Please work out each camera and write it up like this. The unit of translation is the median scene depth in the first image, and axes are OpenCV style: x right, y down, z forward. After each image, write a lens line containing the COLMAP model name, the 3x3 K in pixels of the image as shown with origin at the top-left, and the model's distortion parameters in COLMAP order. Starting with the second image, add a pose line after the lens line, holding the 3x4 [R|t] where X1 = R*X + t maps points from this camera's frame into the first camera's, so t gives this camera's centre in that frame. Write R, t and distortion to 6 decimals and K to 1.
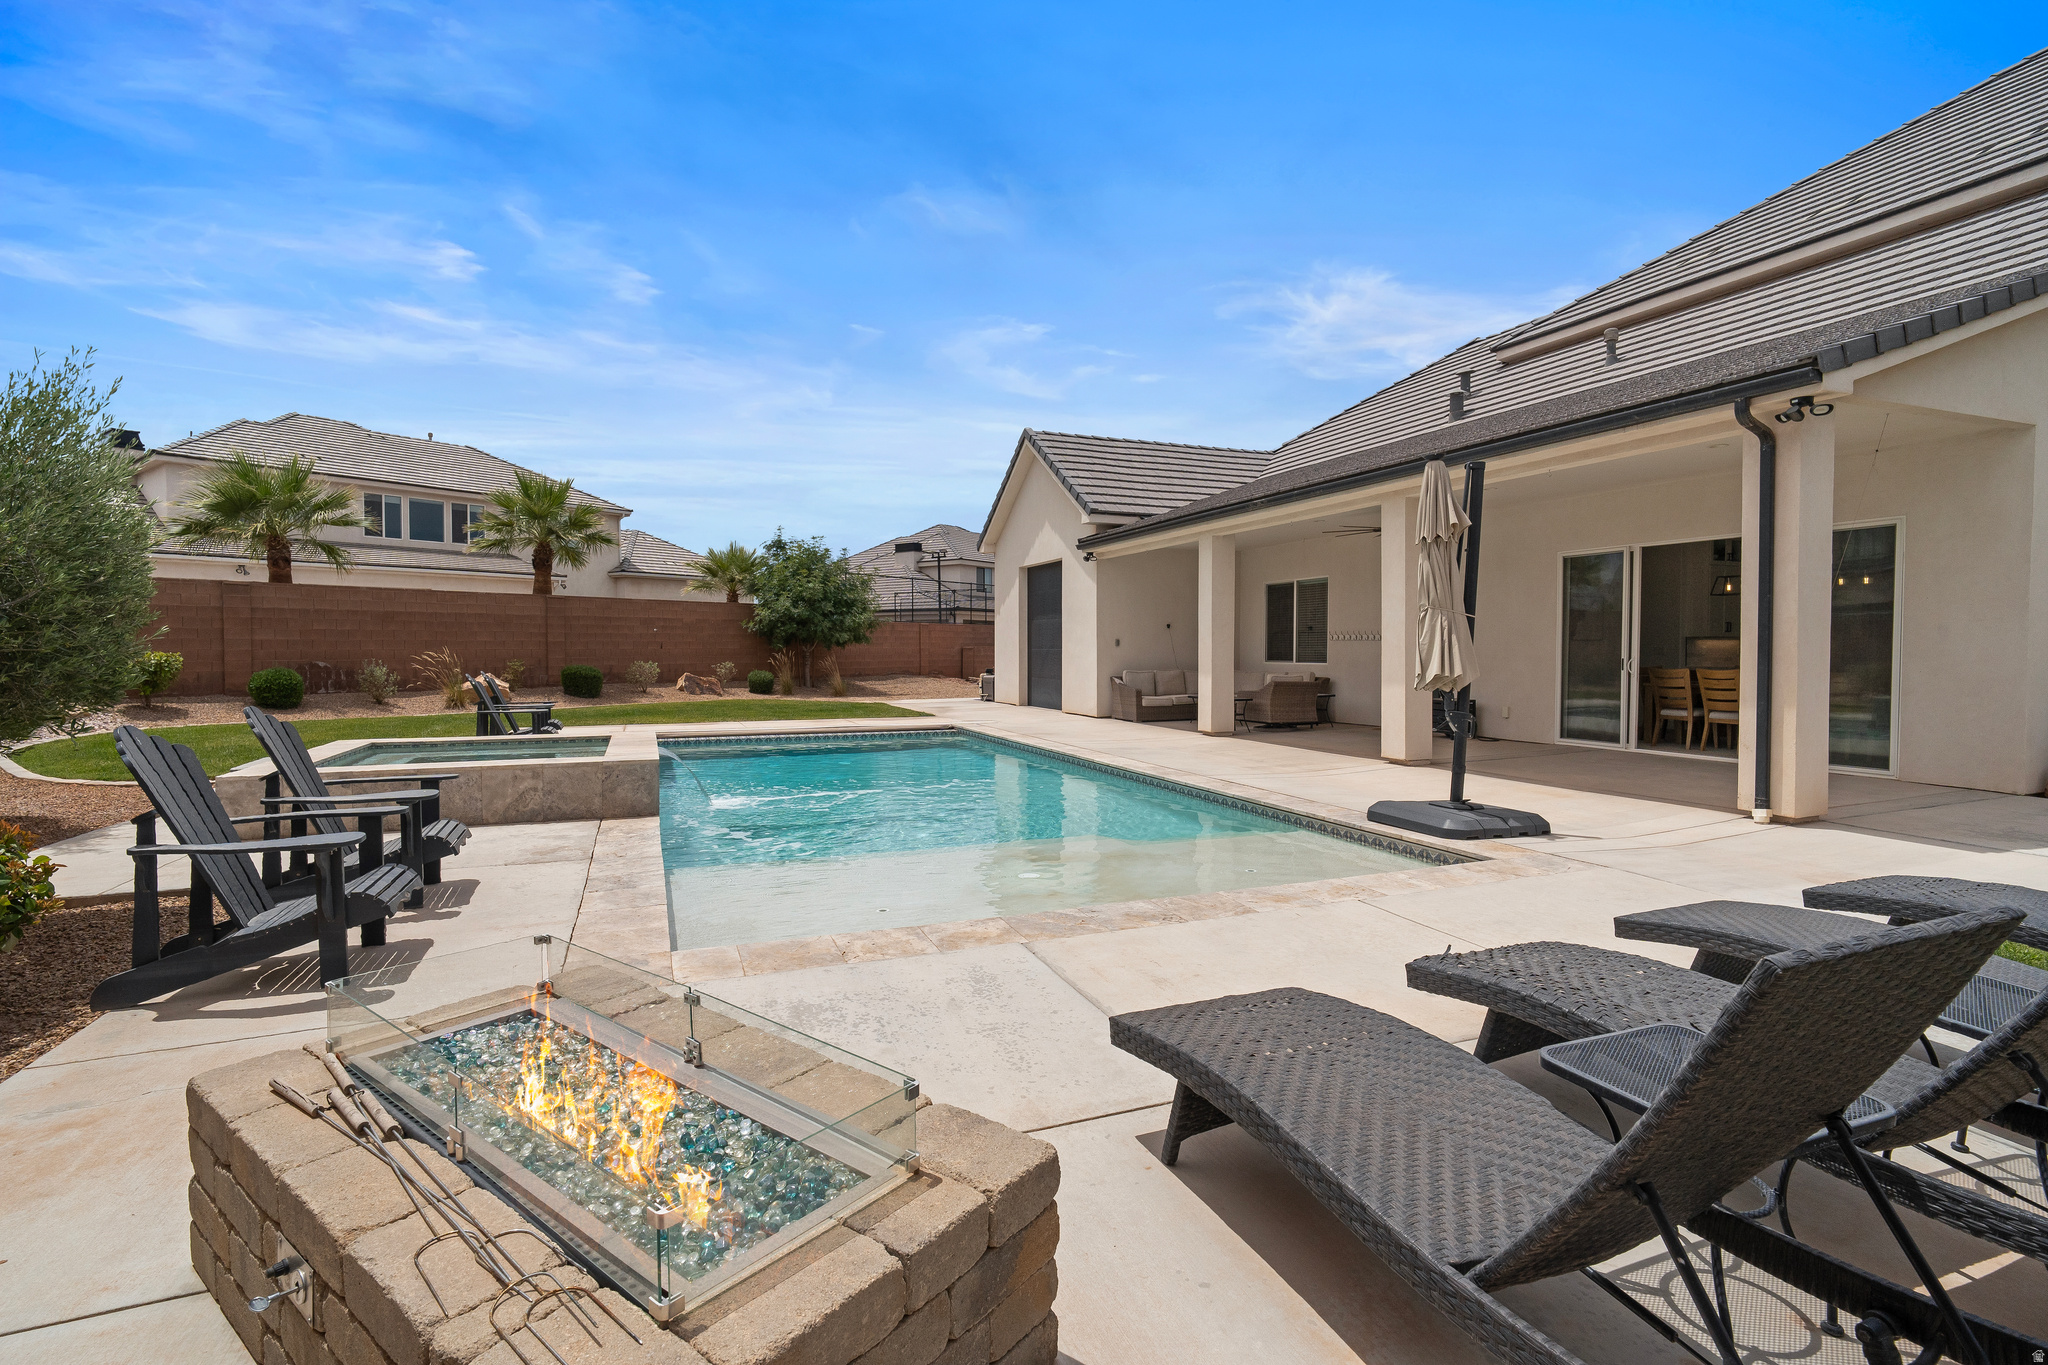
lens RADIAL K [[962.7, 0, 1021.1], [0, 962.7, 677.4], [0, 0, 1]] dist [-0.017705, 0.009603]
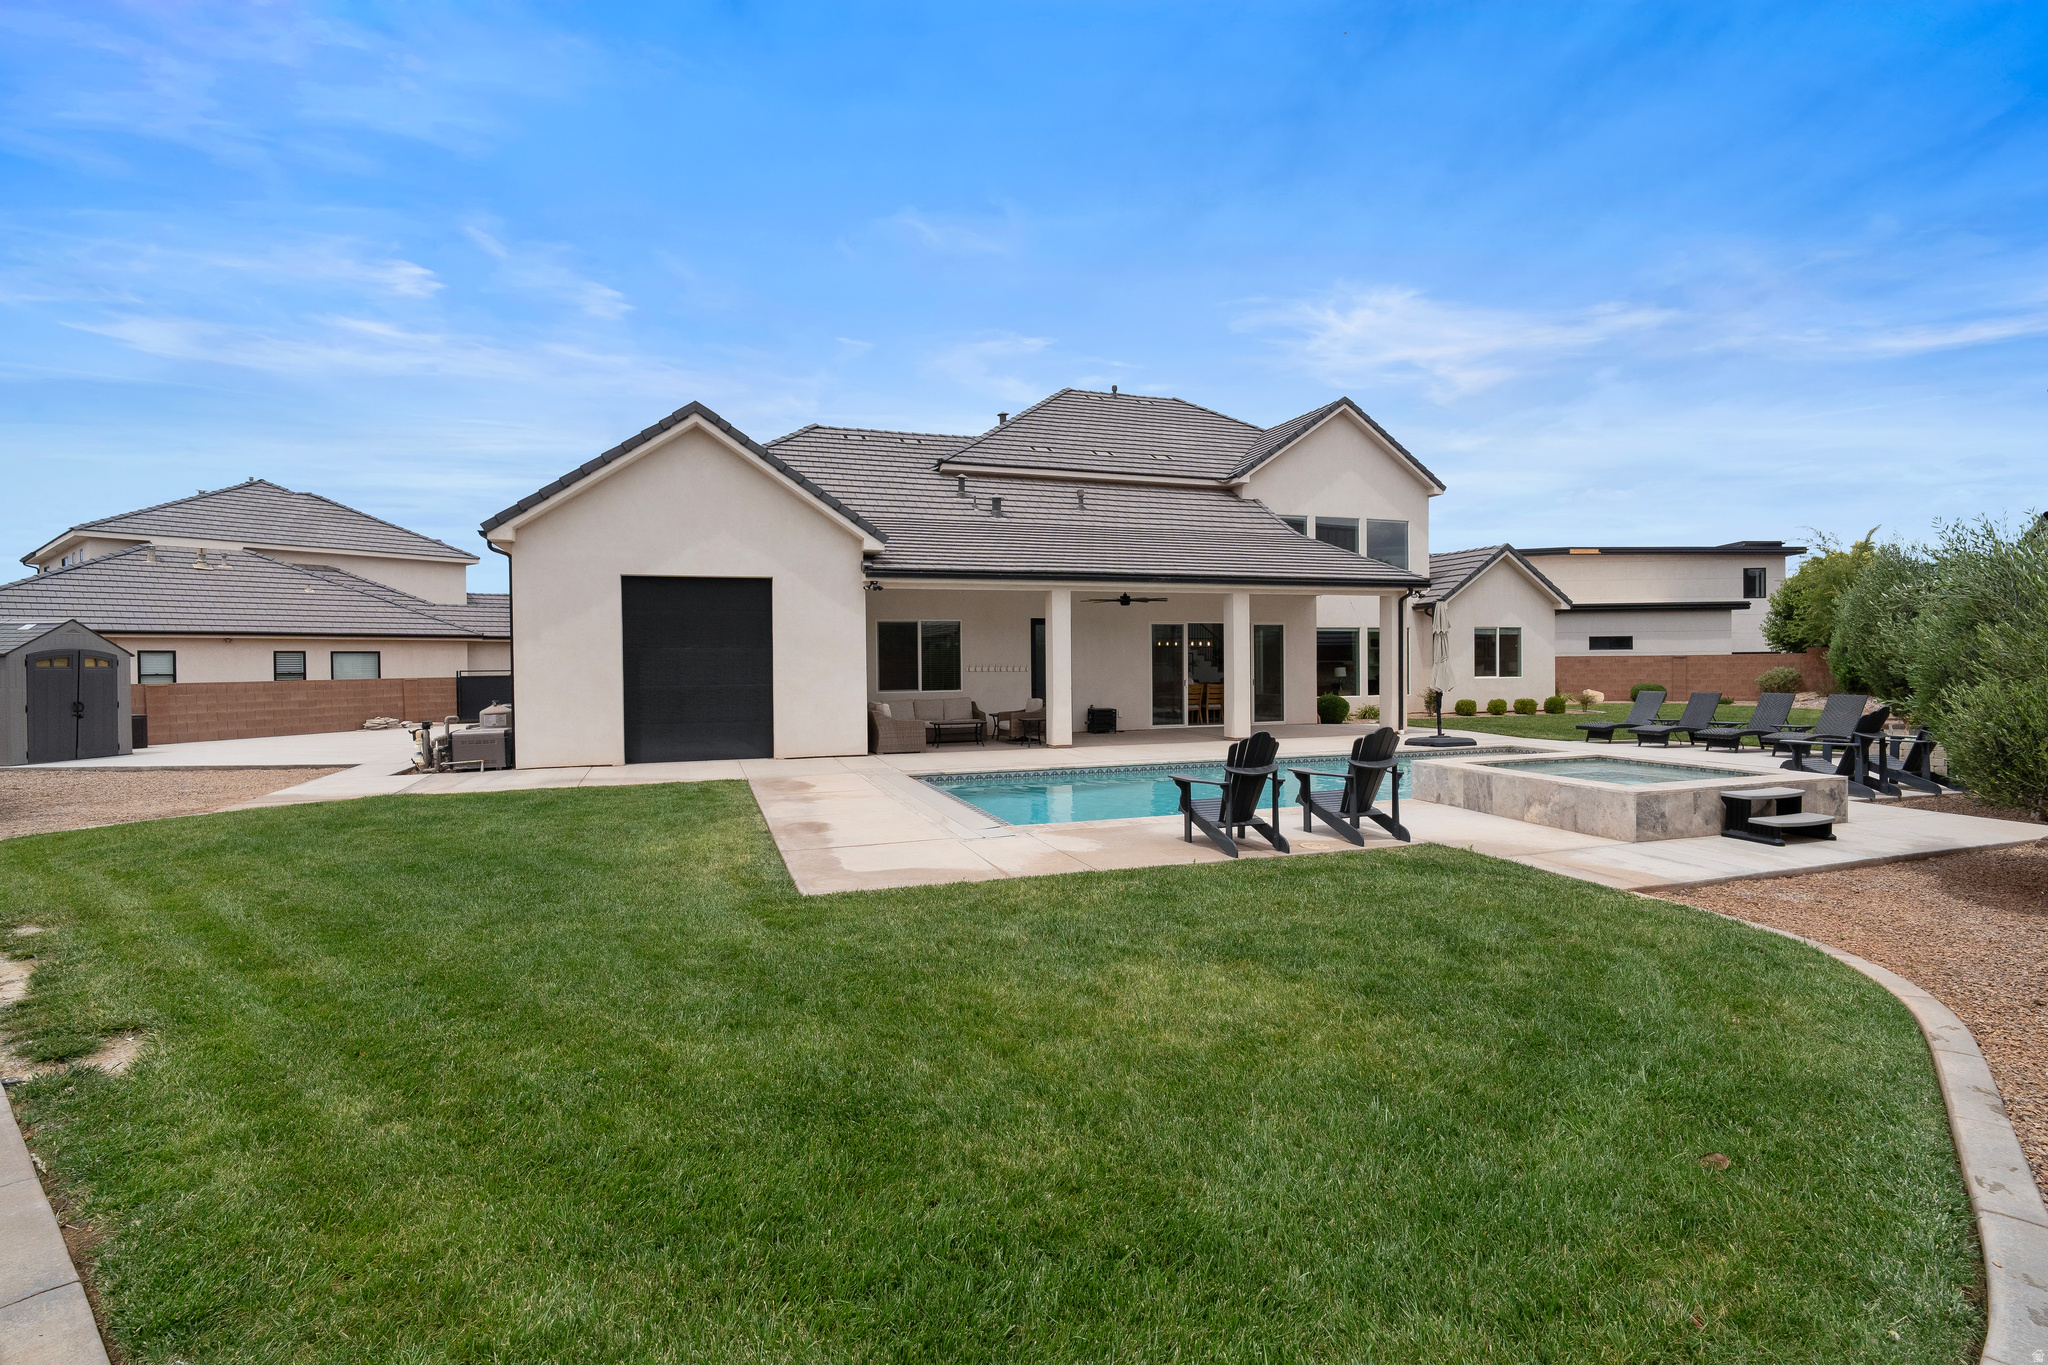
lens RADIAL K [[962.7, 0, 1021.1], [0, 962.7, 677.4], [0, 0, 1]] dist [-0.017705, 0.009603]
pose [[0.050030, -0.018345, 0.998579, -0.855323], [0.037935, 0.999145, 0.016455, -0.045794], [-0.998027, 0.037058, 0.050683, 0.791379]]
